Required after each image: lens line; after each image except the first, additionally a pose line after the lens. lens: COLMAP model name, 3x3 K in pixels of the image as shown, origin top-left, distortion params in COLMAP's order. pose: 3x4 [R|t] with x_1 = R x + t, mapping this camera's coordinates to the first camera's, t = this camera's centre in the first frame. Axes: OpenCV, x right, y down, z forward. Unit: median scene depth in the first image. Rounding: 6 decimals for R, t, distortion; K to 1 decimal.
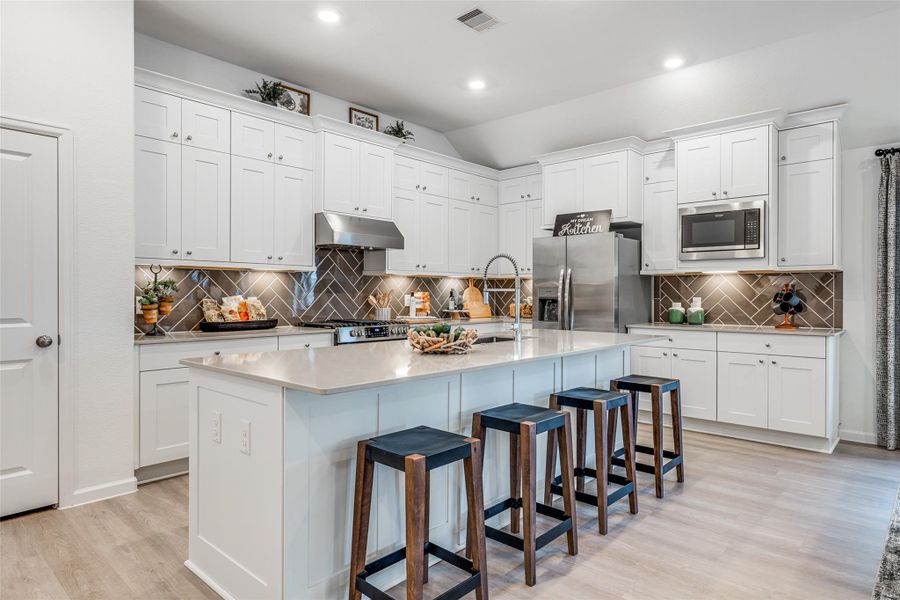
lens RADIAL K [[535.4, 0, 487.2], [0, 535.4, 296.3], [0, 0, 1]] dist [0.012416, -0.001995]
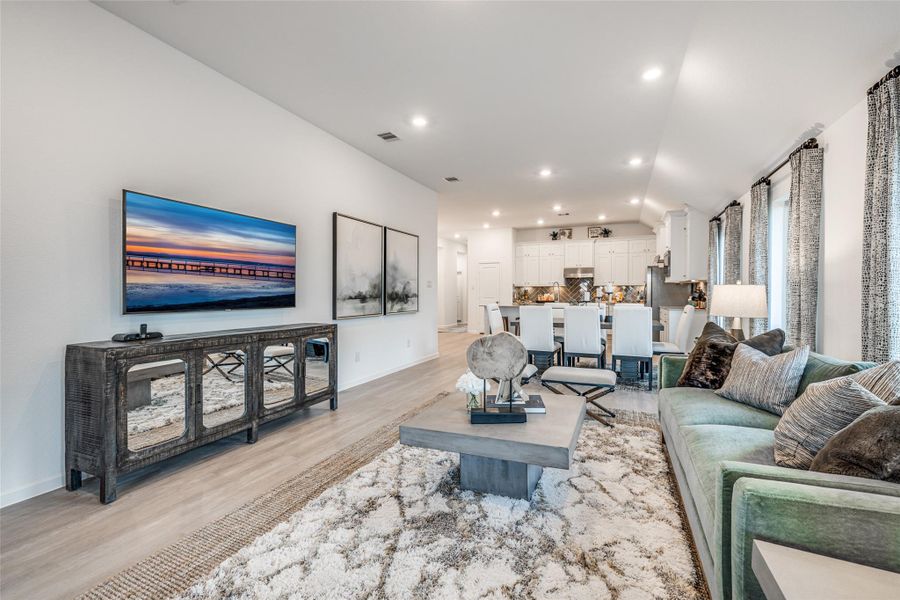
lens RADIAL K [[371.6, 0, 450.5], [0, 371.6, 297.4], [0, 0, 1]] dist [0.001092, 0.000016]
pose [[0.270870, 0.007546, -0.962586, 1.662290], [-0.002666, 0.999971, 0.007089, 0.008450], [0.962612, 0.000646, 0.270882, -0.280341]]
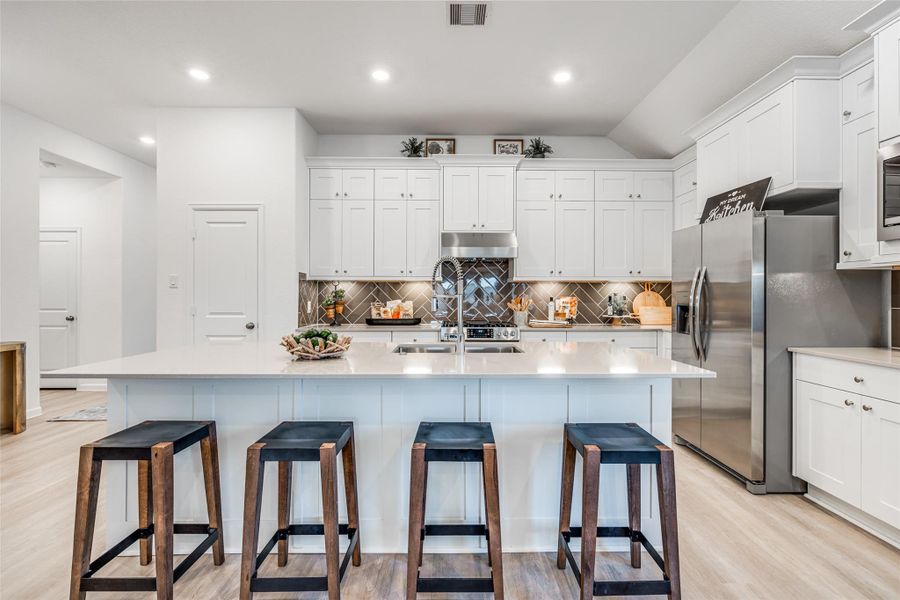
lens RADIAL K [[406.6, 0, 454.9], [0, 406.6, 296.8], [0, 0, 1]] dist [-0.007278, 0.000404]
pose [[0.653551, -0.000413, -0.756883, 0.410084], [-0.003373, 0.999988, -0.003459, -0.006179], [0.756875, 0.004814, 0.653542, 0.408214]]
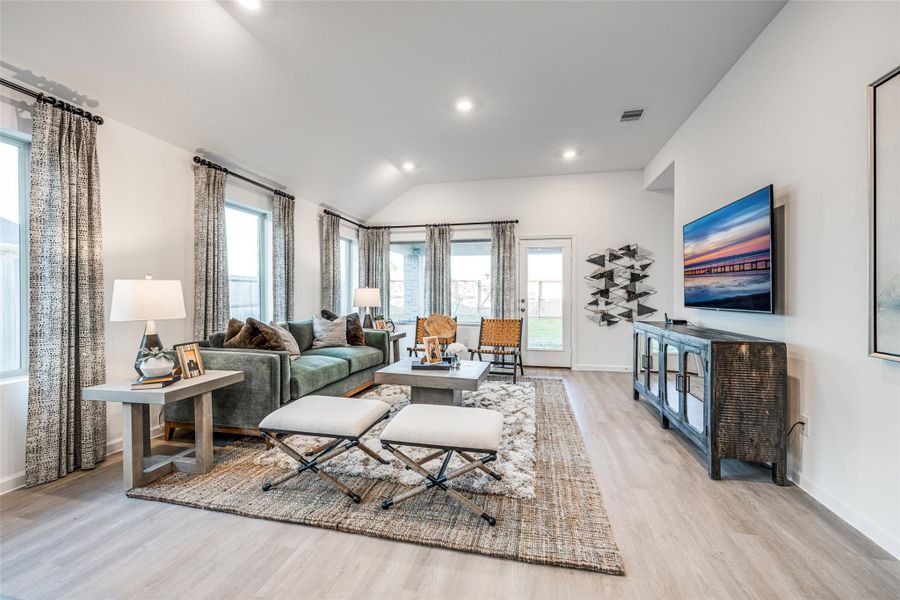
lens RADIAL K [[381.0, 0, 454.4], [0, 381.0, 297.7], [0, 0, 1]] dist [0.003855, 0.000244]
pose [[-0.466541, -0.004985, 0.884485, 0.510123], [-0.000973, 0.999986, 0.005124, 0.012745], [-0.884499, 0.001530, -0.466540, 0.252670]]
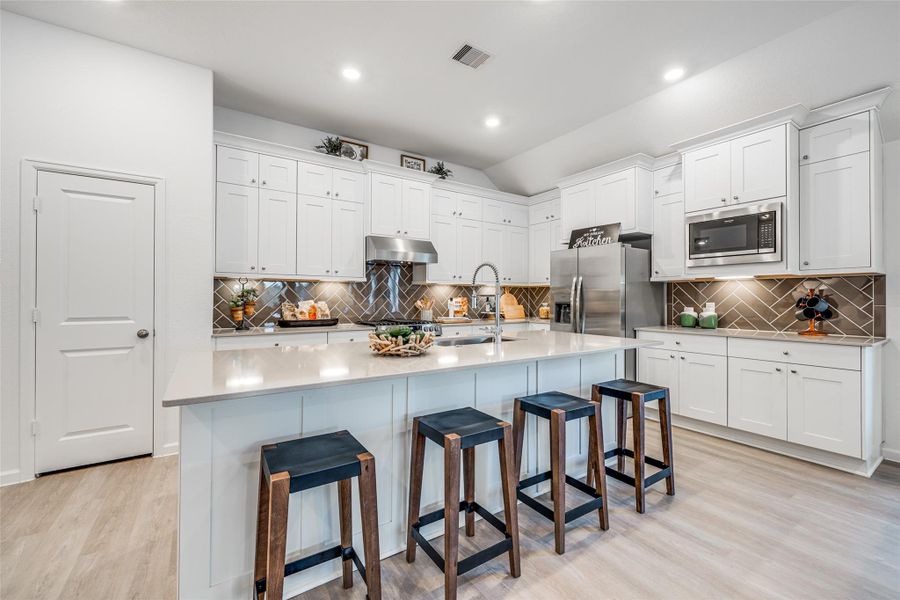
lens RADIAL K [[381.0, 0, 456.3], [0, 381.0, 296.5], [0, 0, 1]] dist [0.003855, 0.000244]
pose [[0.963260, -0.001591, -0.268568, 0.133565], [-0.001395, 0.999939, -0.010928, -0.001034], [0.268569, 0.010901, 0.963199, 0.178708]]
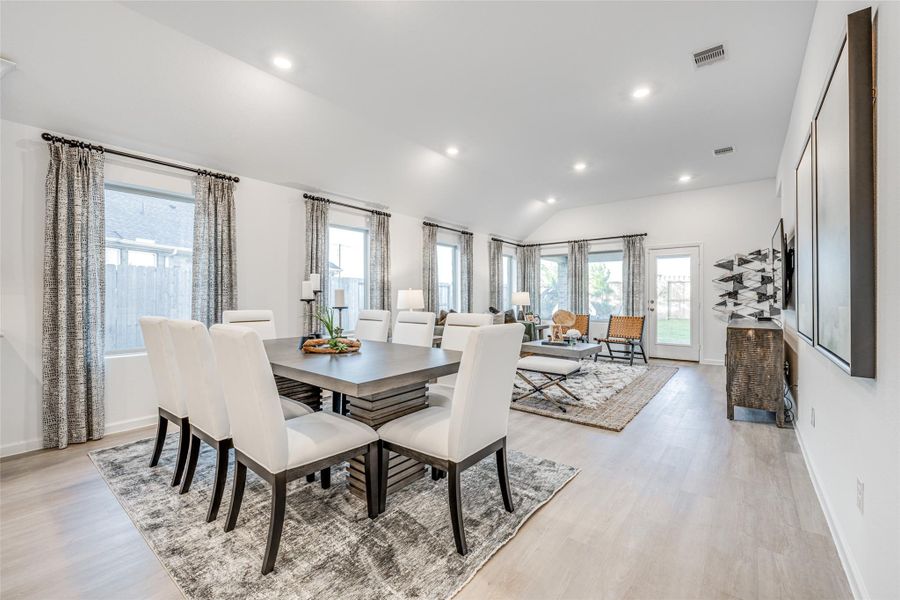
lens RADIAL K [[381.0, 0, 449.8], [0, 381.0, 297.2], [0, 0, 1]] dist [0.003855, 0.000244]
pose [[-0.030626, -0.002598, 0.999528, 0.036295], [-0.001194, 0.999996, 0.002563, 0.009720], [-0.999530, -0.001115, -0.030629, 0.299548]]
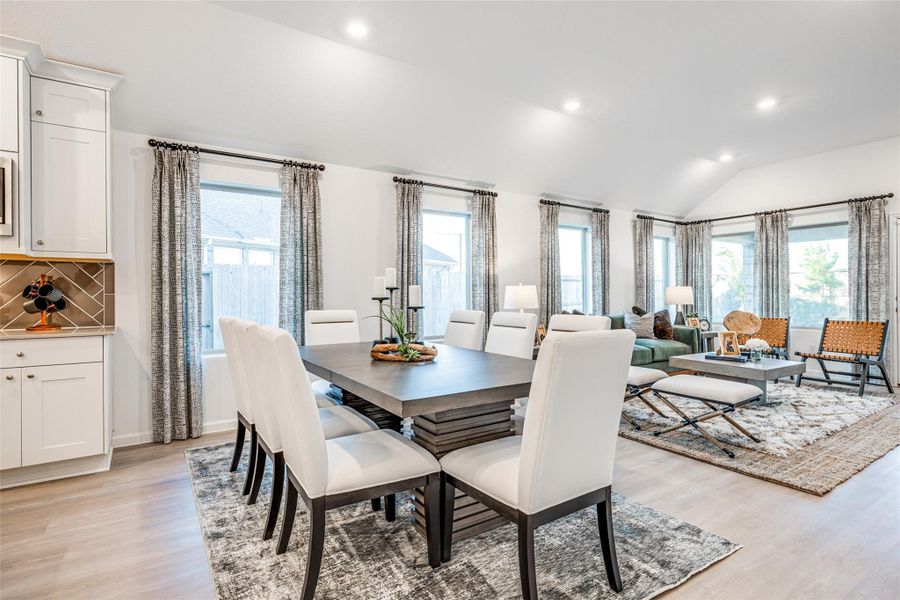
lens RADIAL K [[458.9, 0, 449.4], [0, 458.9, 297.2], [0, 0, 1]] dist [-0.003133, 0.003006]
pose [[0.278260, -0.007210, 0.960479, 0.073314], [0.007237, 0.999959, 0.005410, 0.011748], [-0.960479, 0.005446, 0.278300, 0.239400]]
